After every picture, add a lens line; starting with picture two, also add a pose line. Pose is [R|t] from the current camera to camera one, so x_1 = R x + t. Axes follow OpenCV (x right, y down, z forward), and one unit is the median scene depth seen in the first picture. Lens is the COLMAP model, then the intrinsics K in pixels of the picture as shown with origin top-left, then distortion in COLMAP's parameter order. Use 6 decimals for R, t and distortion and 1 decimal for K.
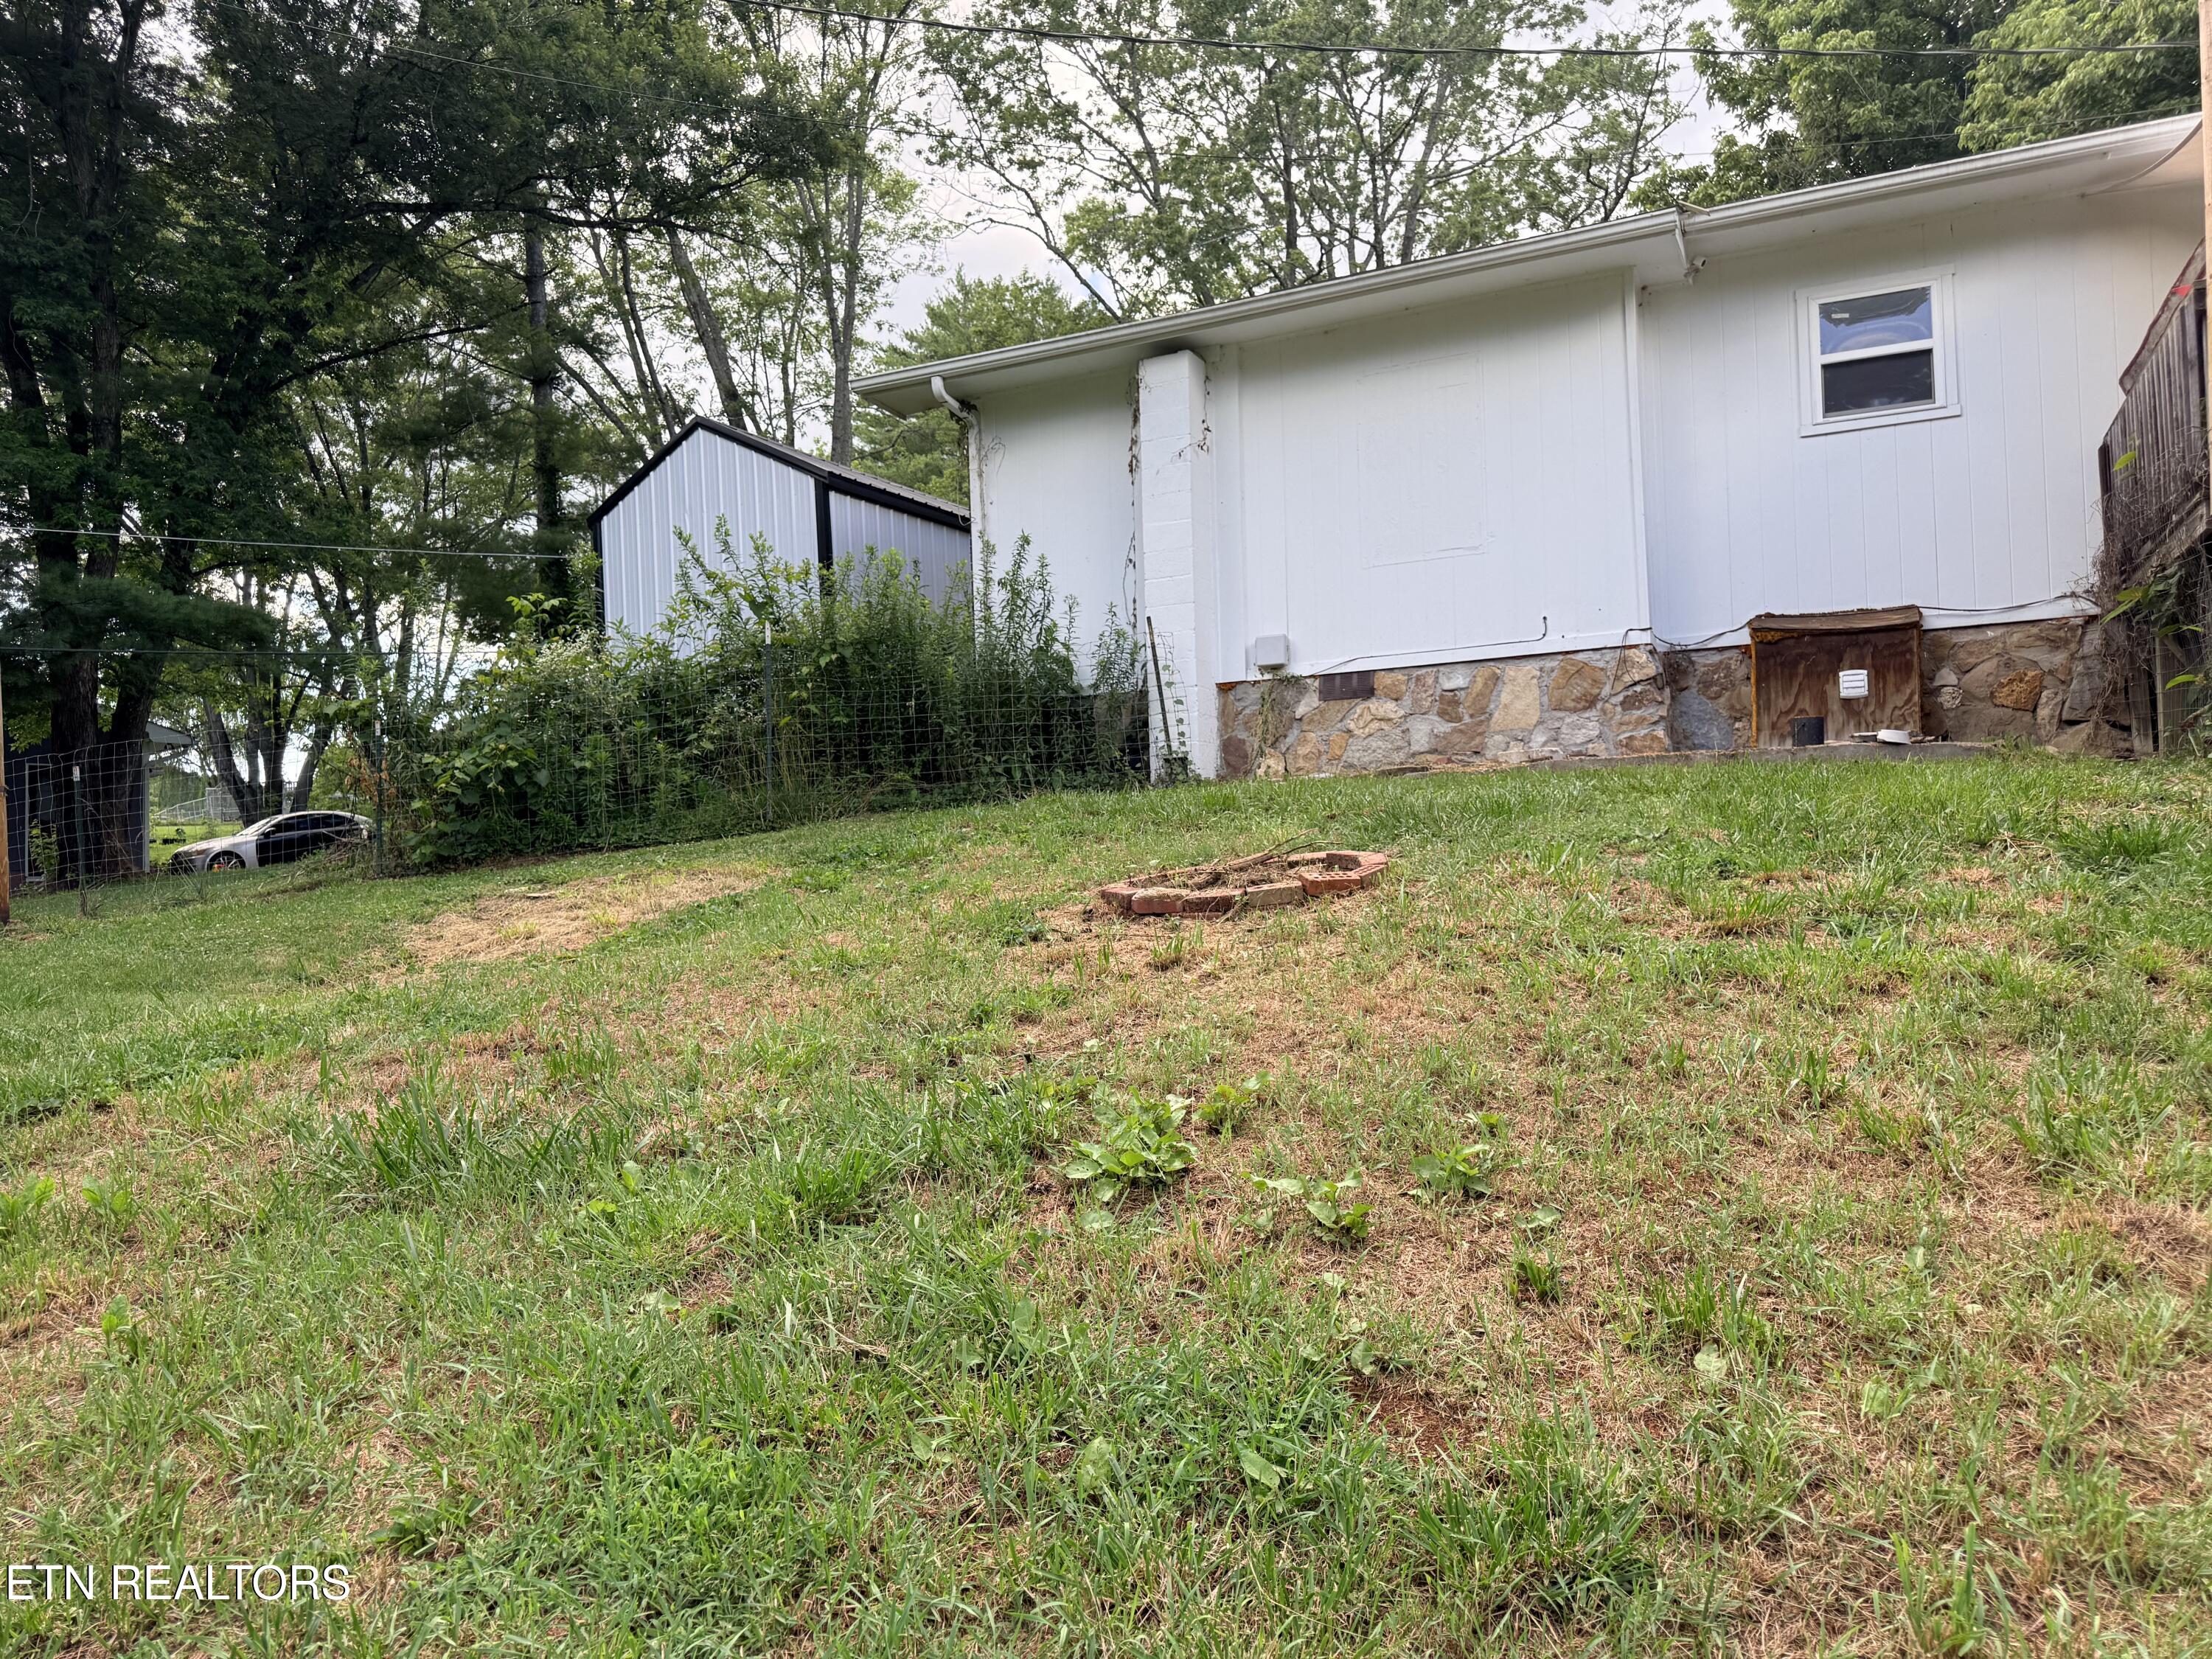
lens RADIAL K [[1515.6, 0, 1106.0], [0, 1515.6, 829.5], [0, 0, 1]] dist [0.088918, -0.070189]
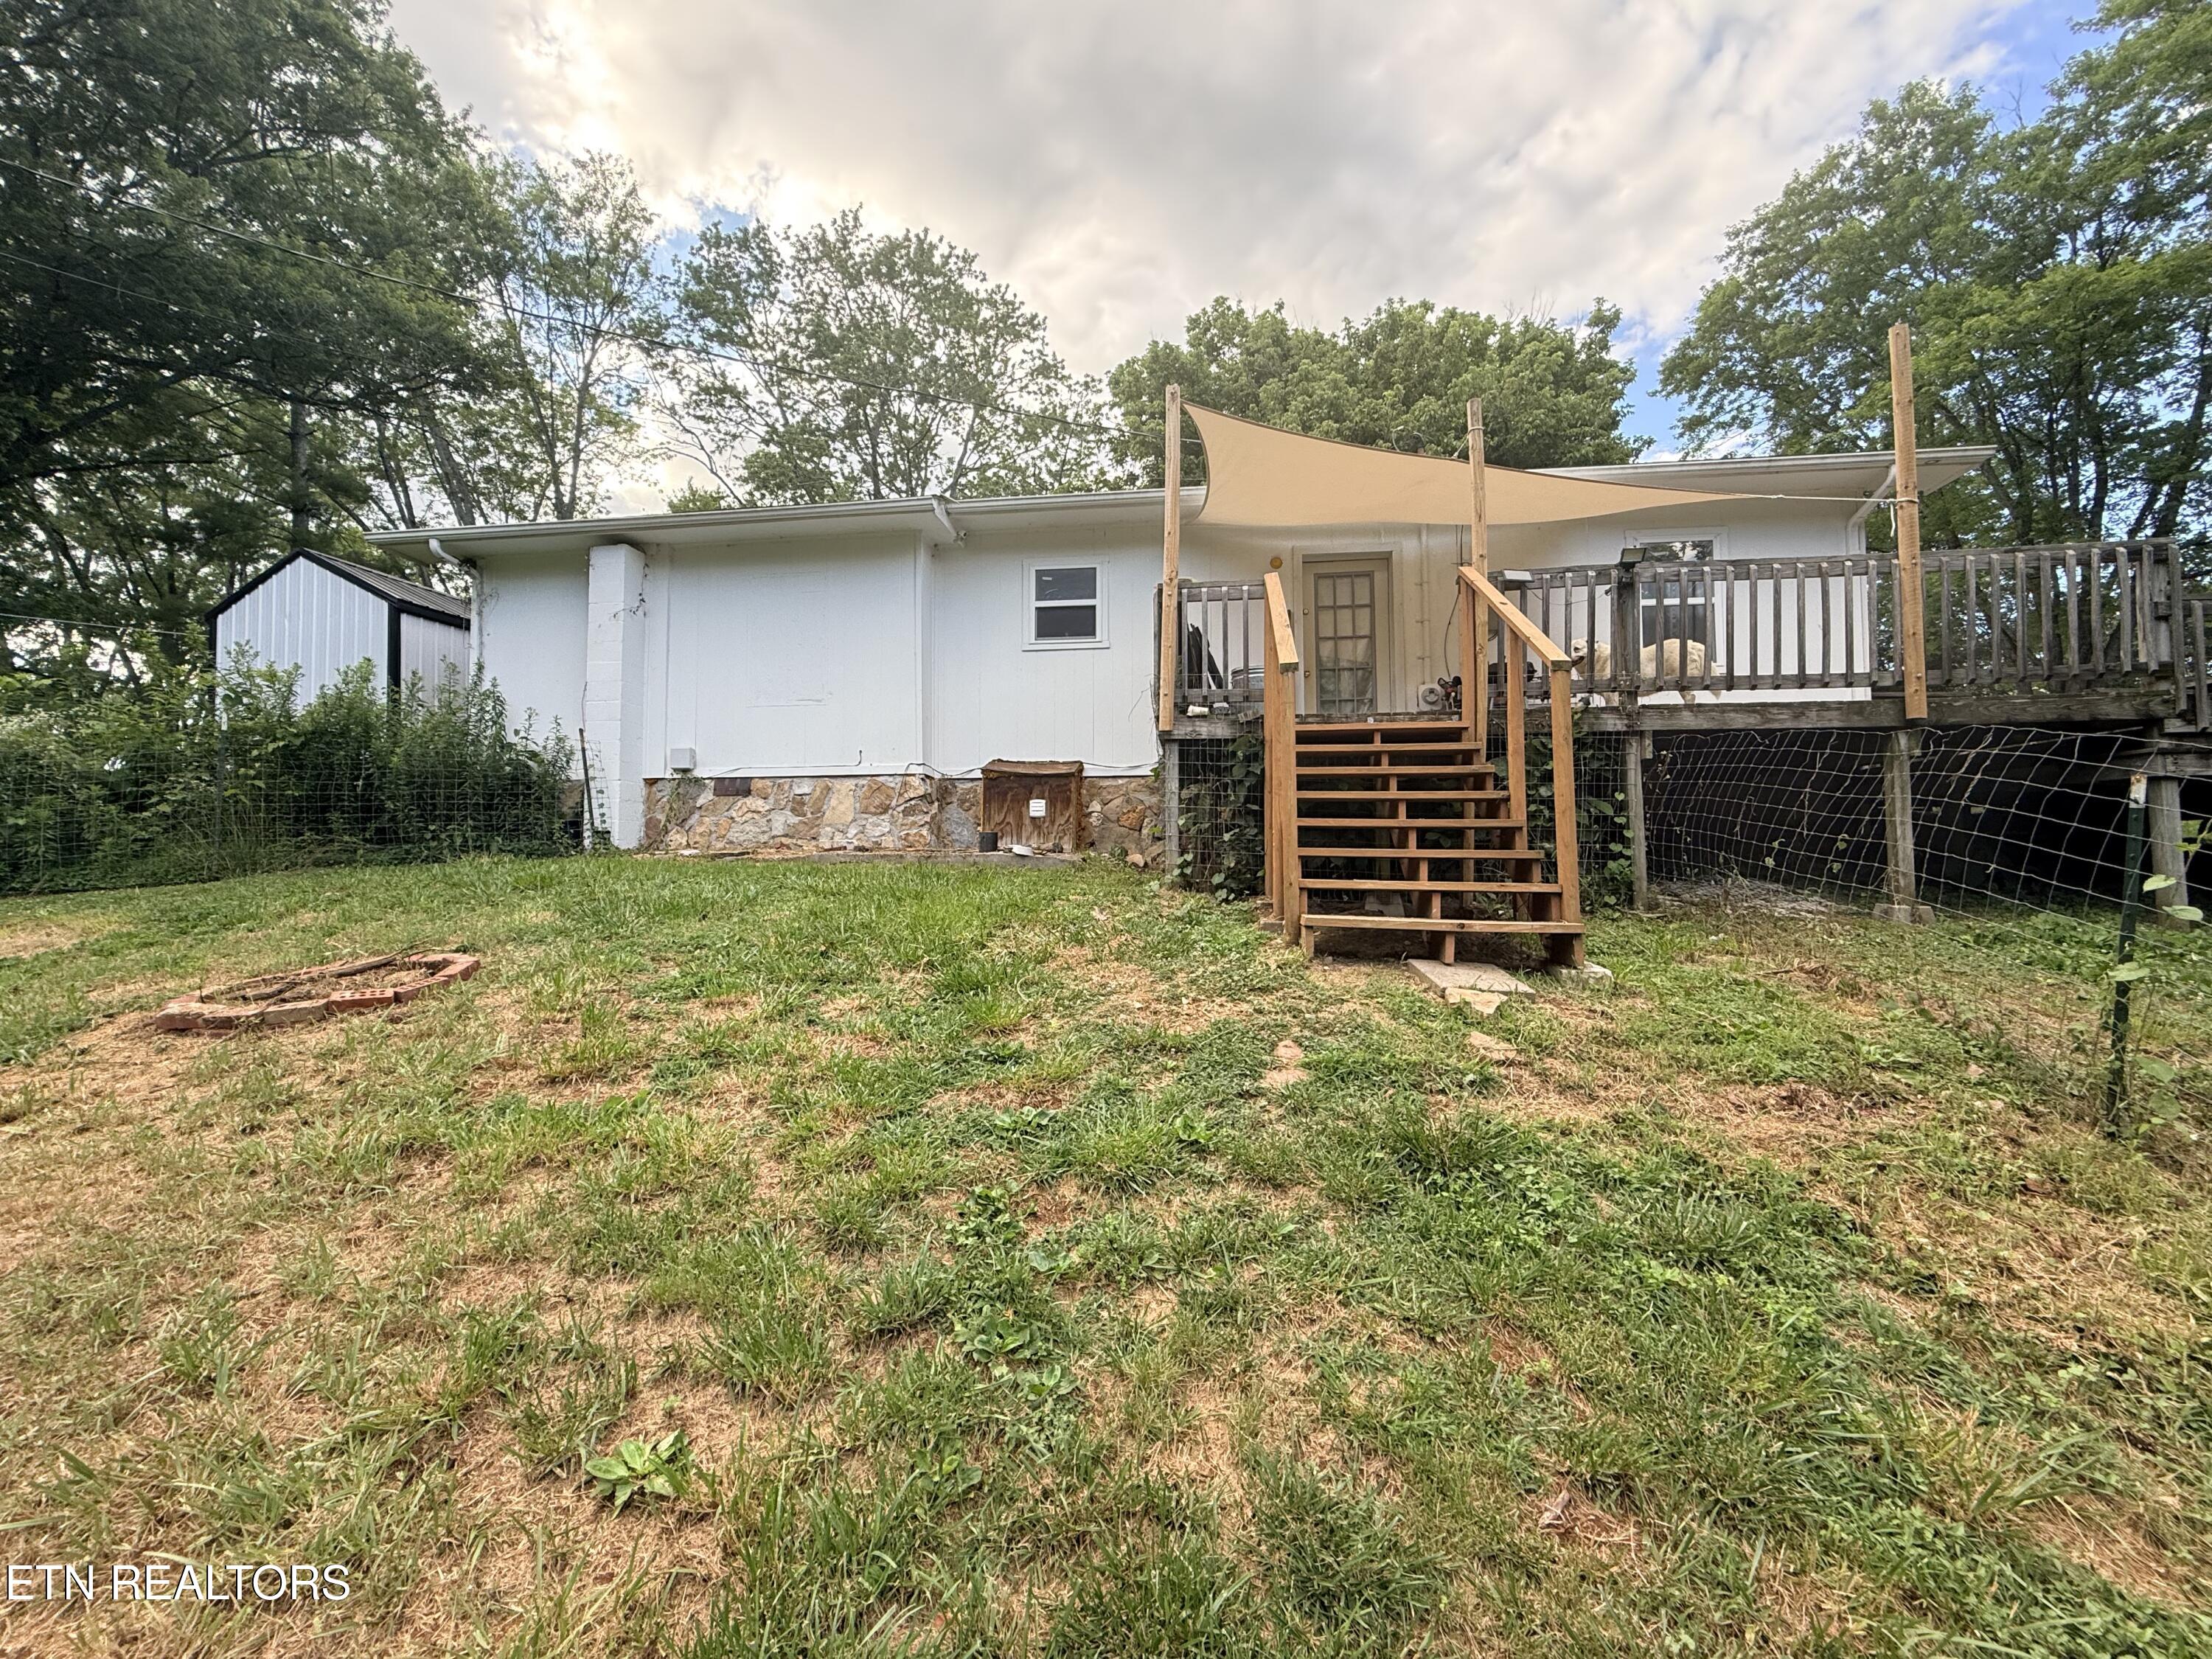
lens RADIAL K [[872.9, 0, 1106.0], [0, 872.9, 829.5], [0, 0, 1]] dist [-0.000497, -0.000101]
pose [[0.958447, 0.040445, 0.282391, 0.269407], [-0.038742, 0.999182, -0.011613, -0.058554], [-0.282629, 0.000190, 0.959229, 0.103030]]
